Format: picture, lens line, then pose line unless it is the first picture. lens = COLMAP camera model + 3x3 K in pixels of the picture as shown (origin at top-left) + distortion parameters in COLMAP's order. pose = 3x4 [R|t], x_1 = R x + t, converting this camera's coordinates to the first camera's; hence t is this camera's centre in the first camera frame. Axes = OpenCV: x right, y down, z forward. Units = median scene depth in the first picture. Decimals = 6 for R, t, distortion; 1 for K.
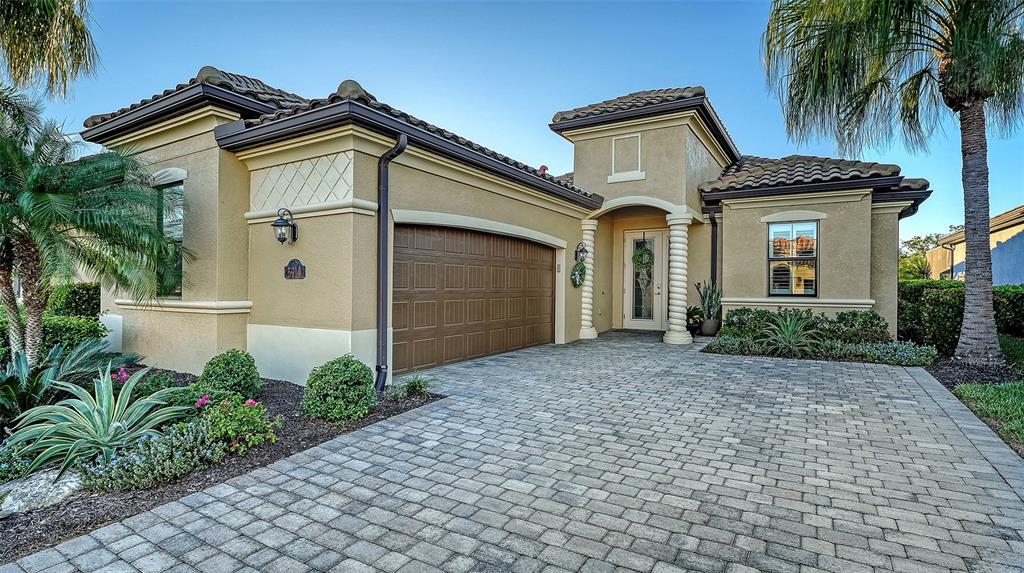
lens RADIAL K [[496.0, 0, 512.0], [0, 496.0, 286.5], [0, 0, 1]] dist [-0.000005, -0.000012]
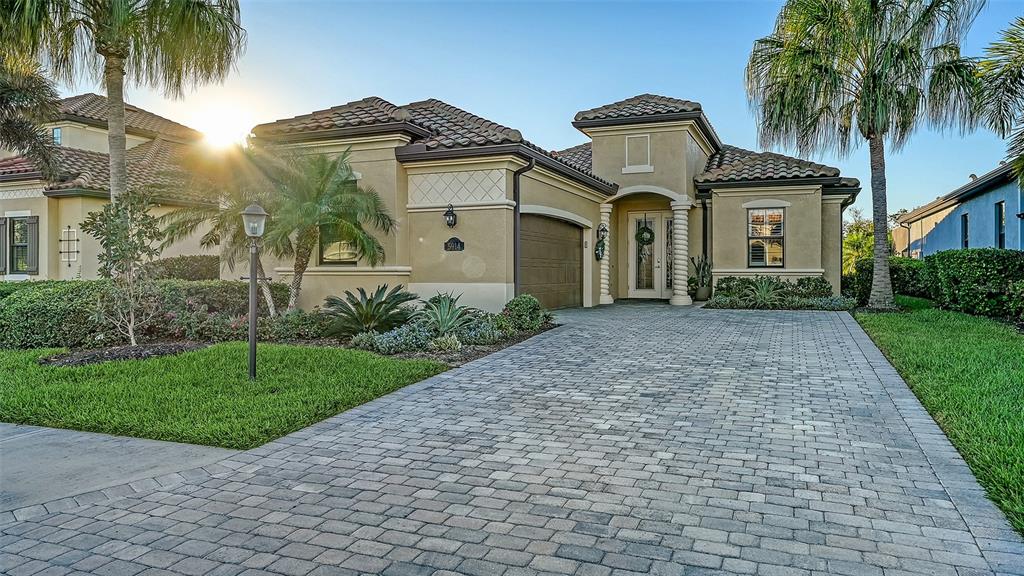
lens RADIAL K [[694.2, 0, 511.2], [0, 694.2, 260.0], [0, 0, 1]] dist [0.003813, 0.000024]
pose [[0.987071, -0.000841, 0.160284, -0.358456], [0.003485, 0.999862, -0.016217, 0.027596], [-0.160248, 0.016566, 0.986938, -0.641140]]
